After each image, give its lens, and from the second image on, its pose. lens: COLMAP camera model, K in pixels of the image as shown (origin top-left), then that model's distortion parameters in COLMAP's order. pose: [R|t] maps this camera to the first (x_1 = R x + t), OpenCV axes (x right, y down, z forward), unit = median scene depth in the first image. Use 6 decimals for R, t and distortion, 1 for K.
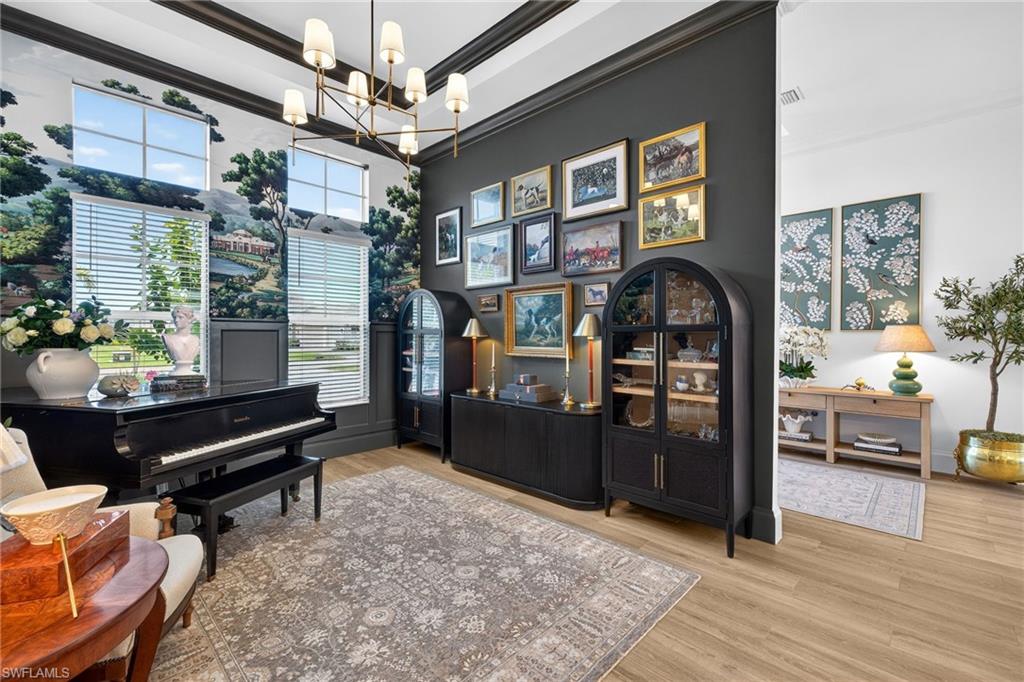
lens RADIAL K [[436.0, 0, 509.1], [0, 436.0, 336.8], [0, 0, 1]] dist [0.006941, -0.000624]
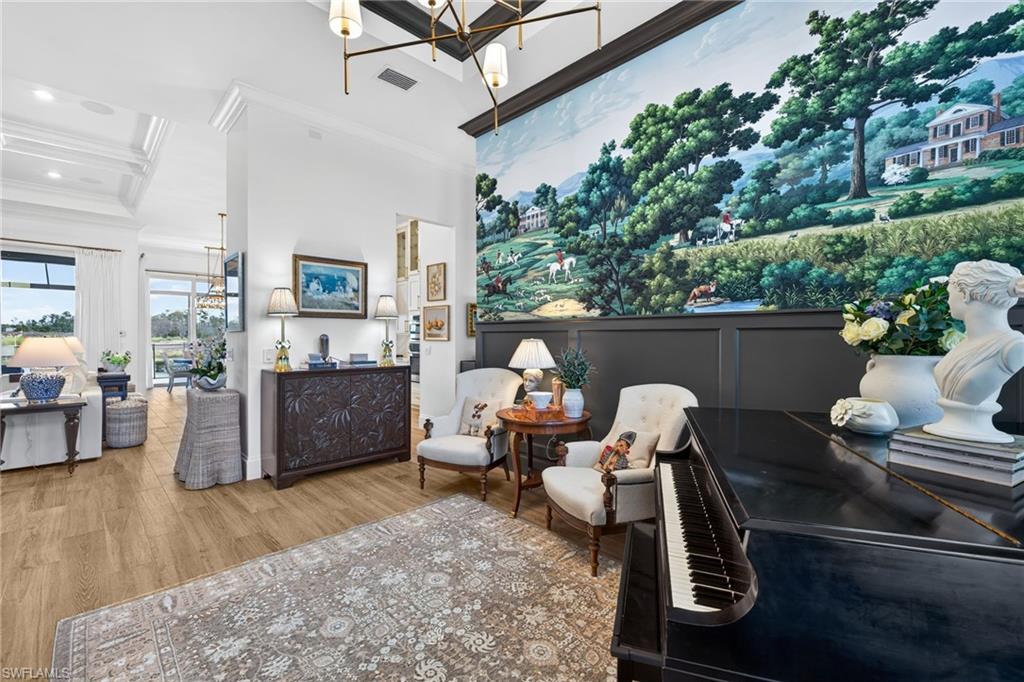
lens RADIAL K [[436.0, 0, 509.1], [0, 436.0, 336.8], [0, 0, 1]] dist [0.006941, -0.000624]
pose [[-0.999513, -0.004563, 0.030885, -0.279328], [-0.004330, 0.999962, 0.007587, -0.002755], [-0.030918, 0.007450, -0.999494, 1.147853]]
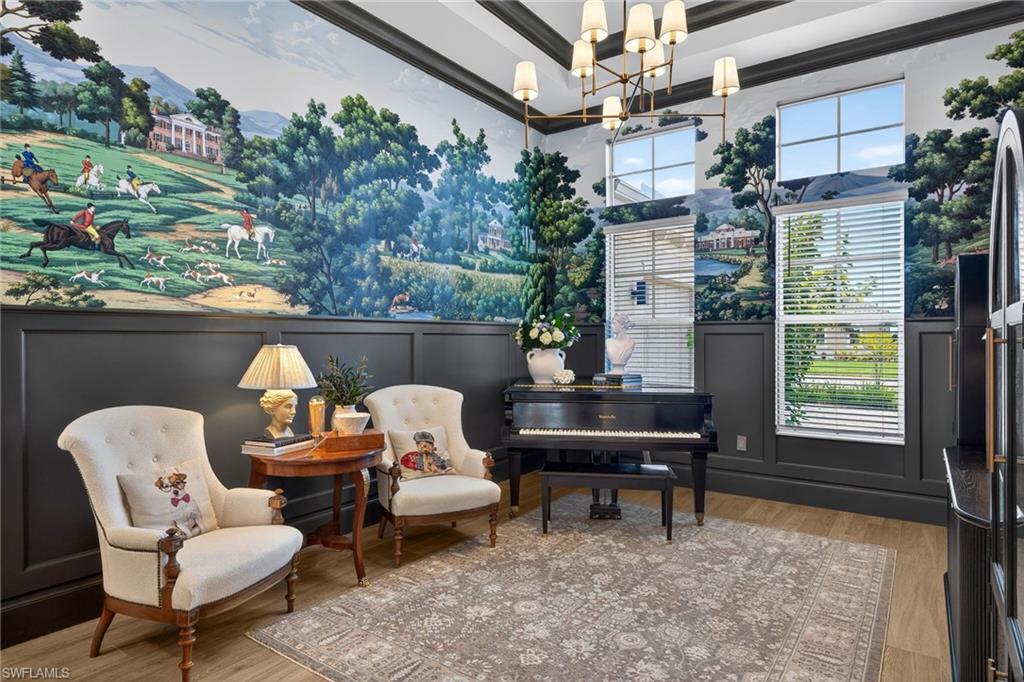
lens RADIAL K [[585.4, 0, 512.0], [0, 585.4, 341.0], [0, 0, 1]] dist [-0.000424, 0.000469]
pose [[0.154477, -0.002263, -0.987994, 0.577585], [-0.003537, 0.999990, -0.002843, 0.005565], [0.987990, 0.003933, 0.154468, 0.401878]]
